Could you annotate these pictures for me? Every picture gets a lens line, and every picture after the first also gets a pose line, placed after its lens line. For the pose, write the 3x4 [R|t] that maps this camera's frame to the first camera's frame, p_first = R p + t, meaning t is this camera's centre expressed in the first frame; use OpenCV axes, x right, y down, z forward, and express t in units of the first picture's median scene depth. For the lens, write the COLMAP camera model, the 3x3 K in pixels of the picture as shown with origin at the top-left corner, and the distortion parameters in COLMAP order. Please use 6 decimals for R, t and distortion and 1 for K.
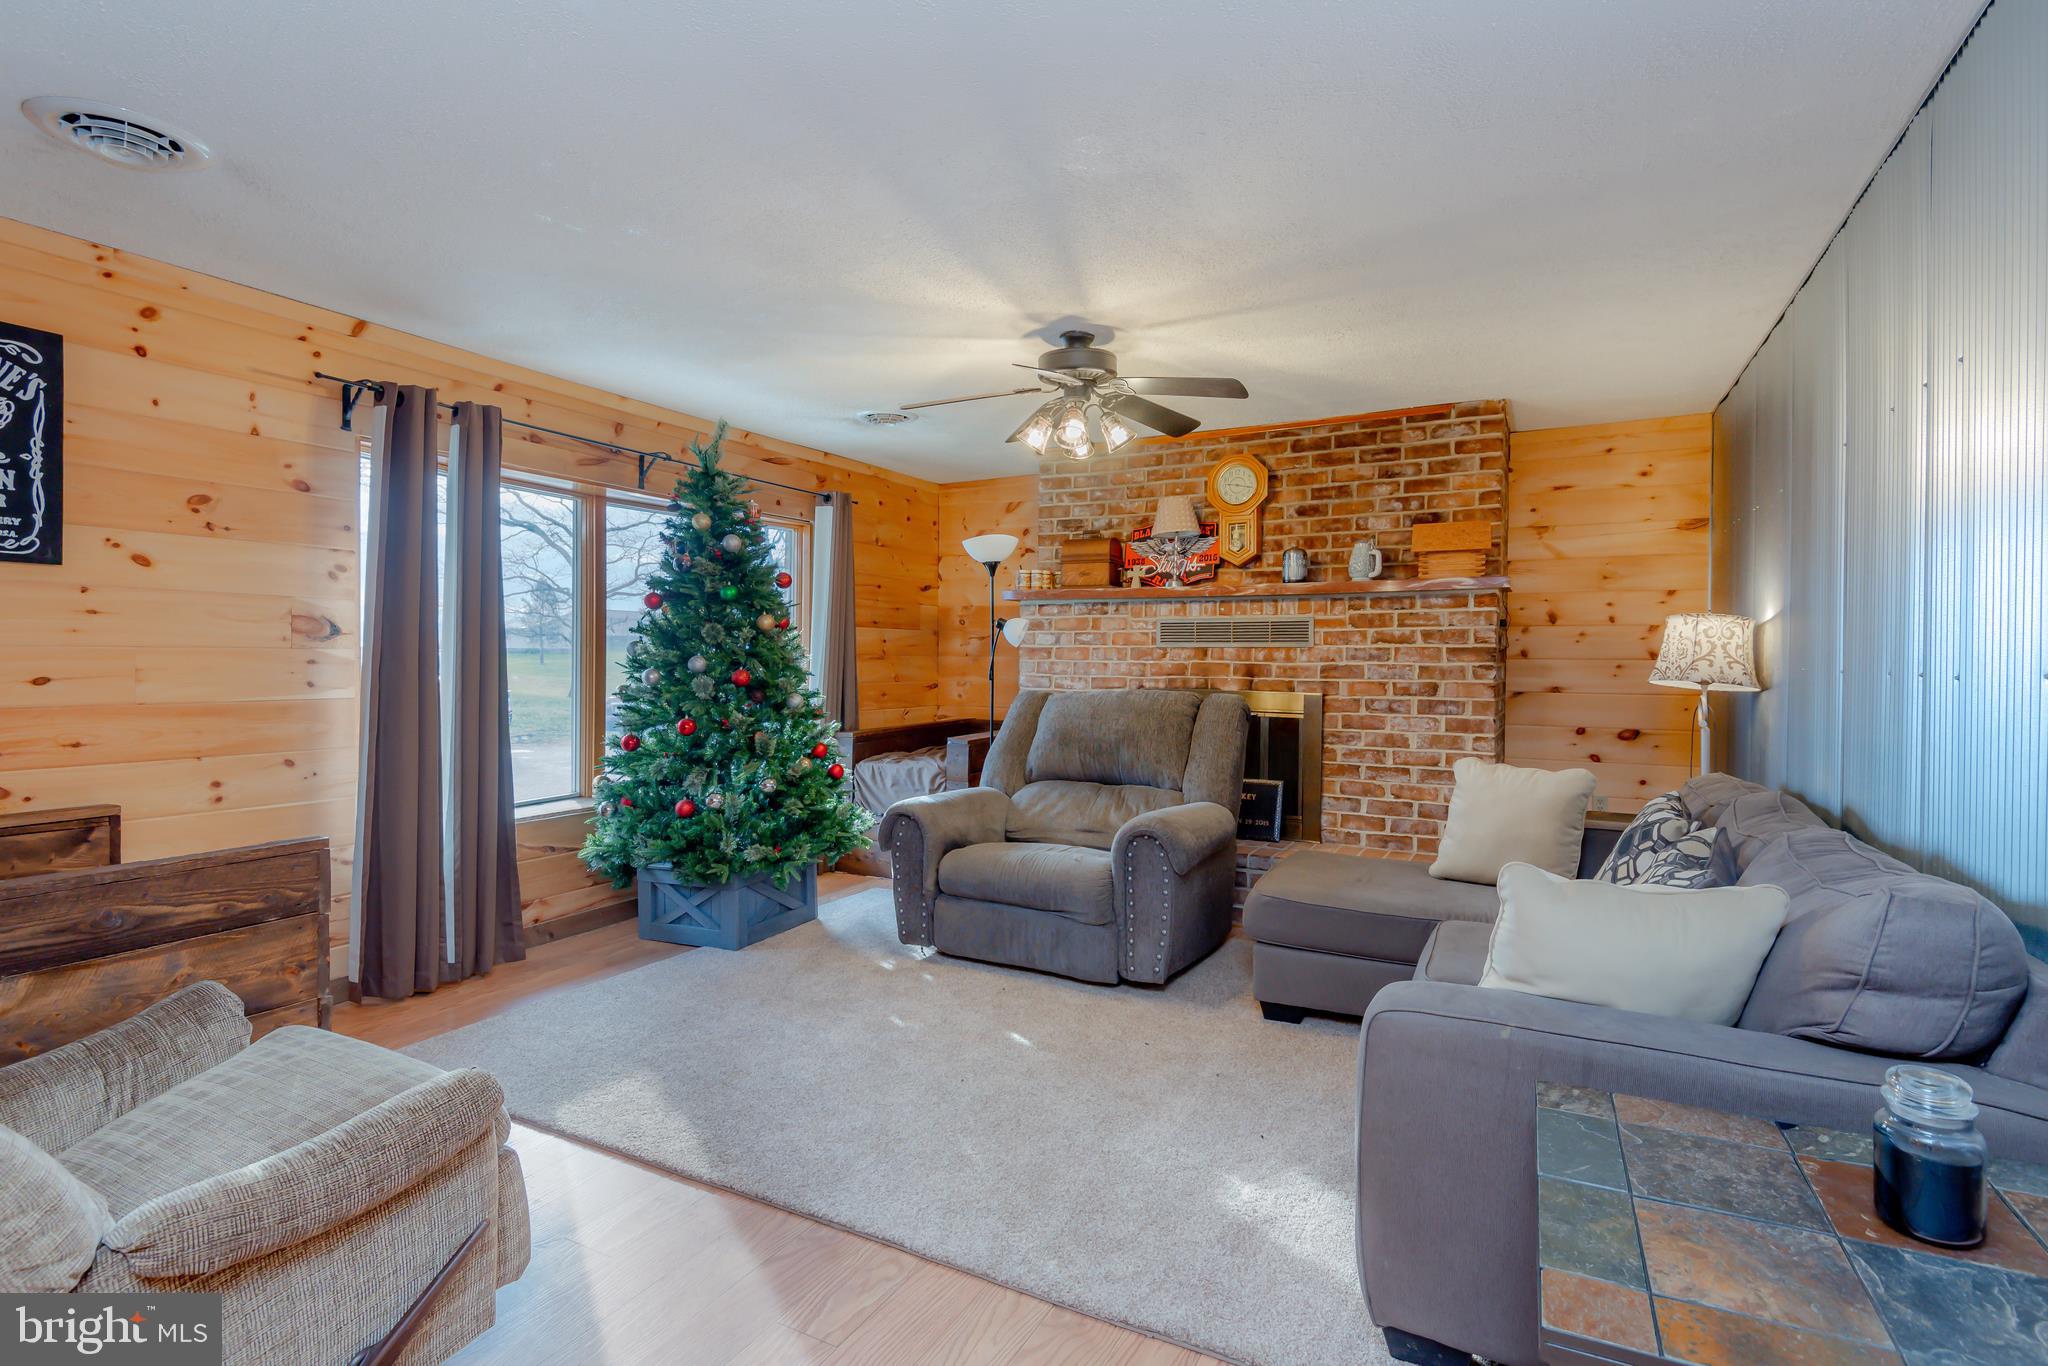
lens RADIAL K [[959.5, 0, 1083.7], [0, 959.5, 664.9], [0, 0, 1]] dist [-0.003099, -0.003677]
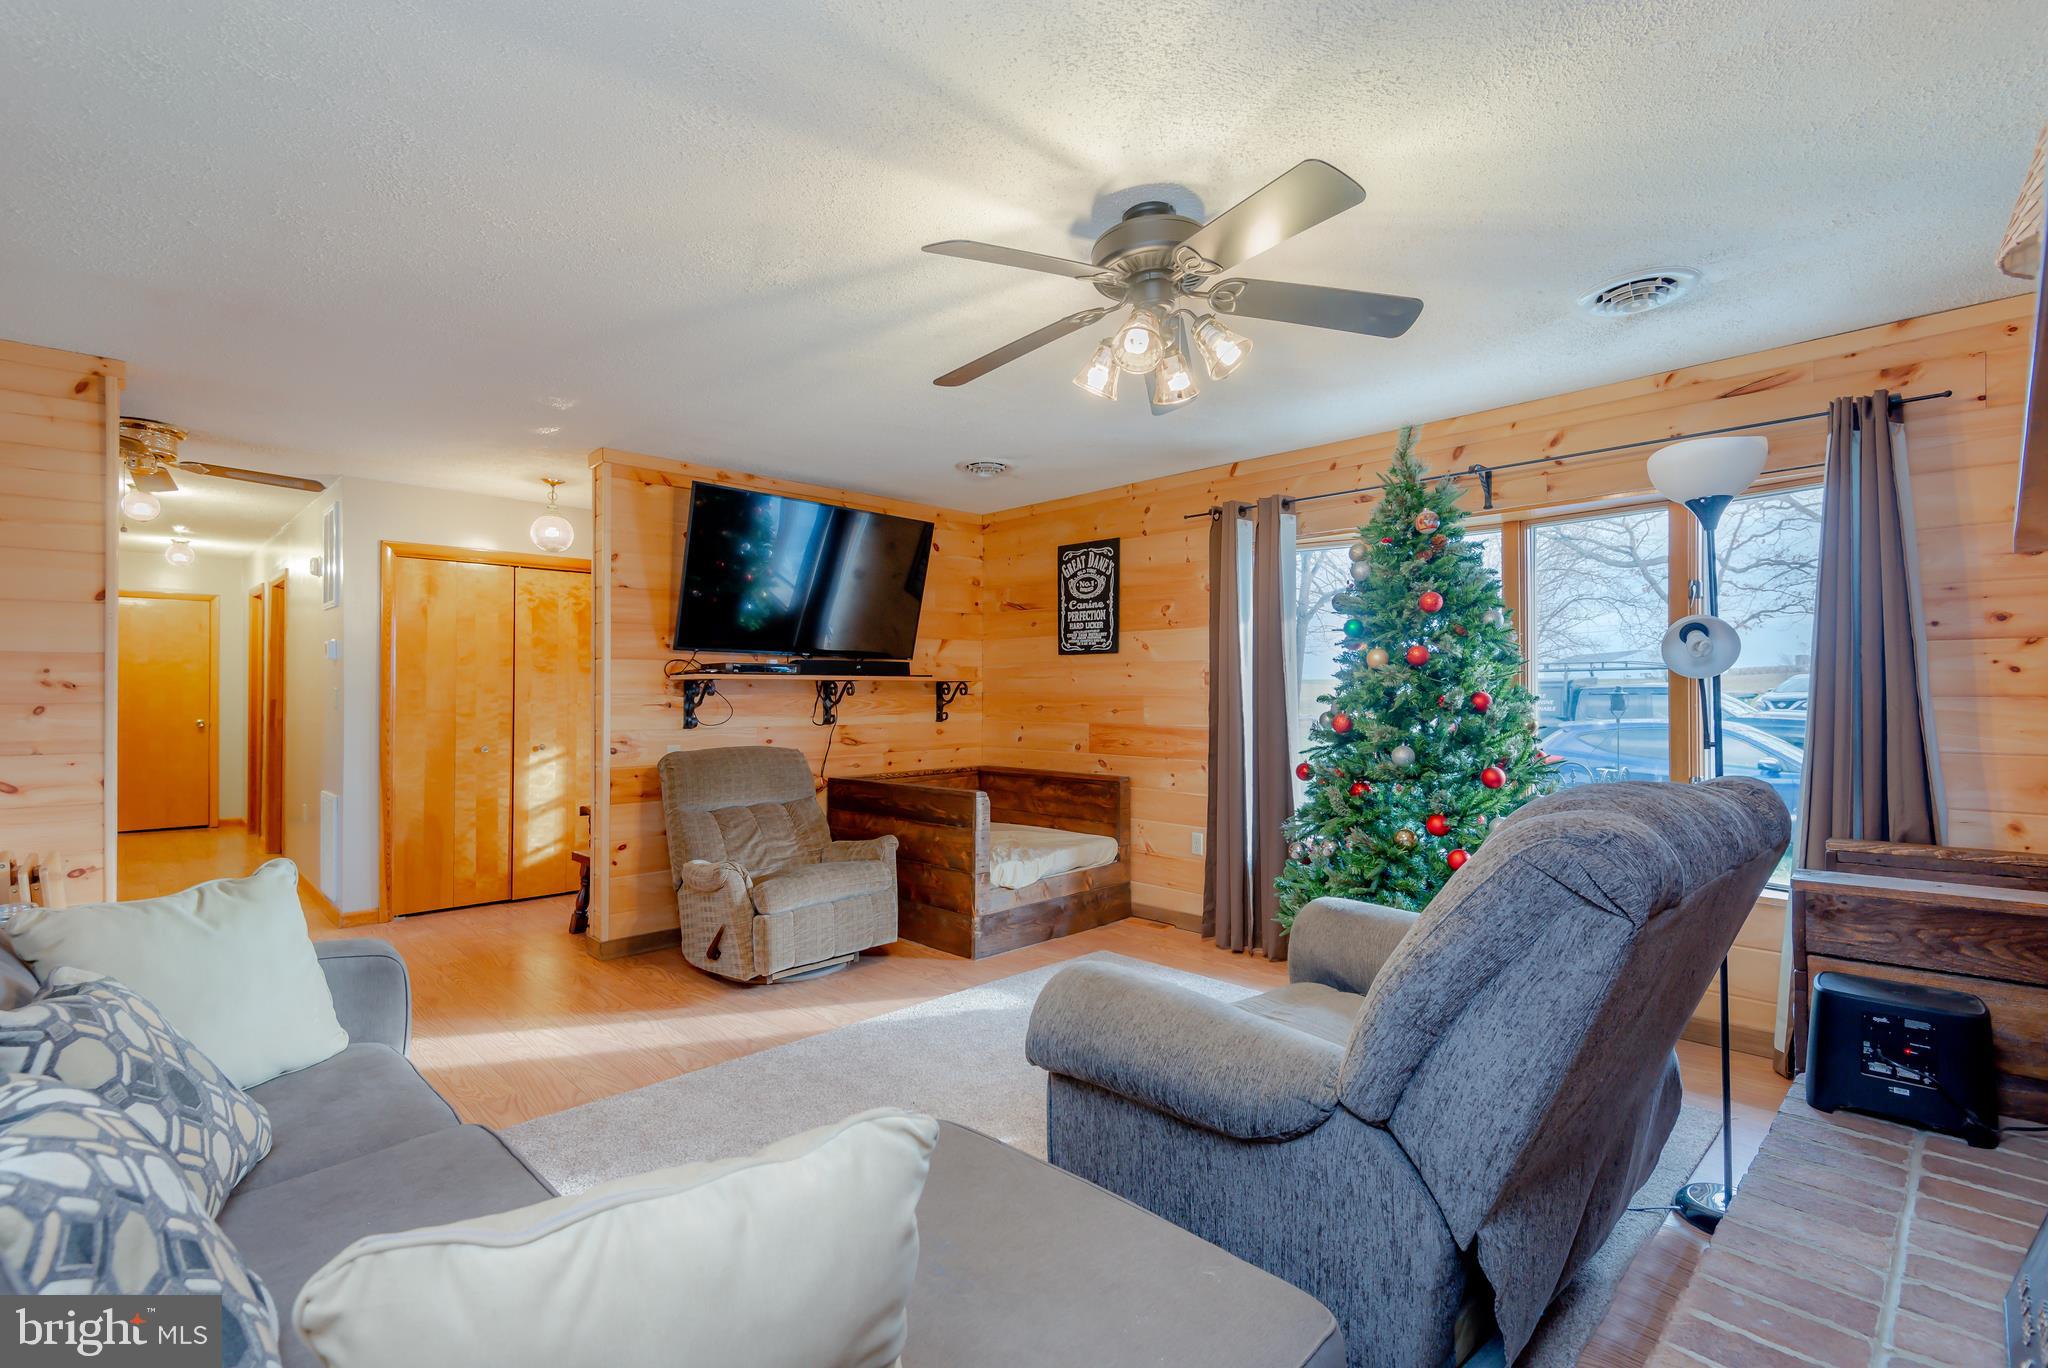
lens RADIAL K [[959.5, 0, 1033.4], [0, 959.5, 680.0], [0, 0, 1]] dist [-0.003099, -0.003677]
pose [[-0.346895, -0.029321, -0.937445, 0.801270], [-0.011267, 0.999569, -0.027094, 0.005613], [0.937836, 0.001163, -0.347076, 1.434571]]
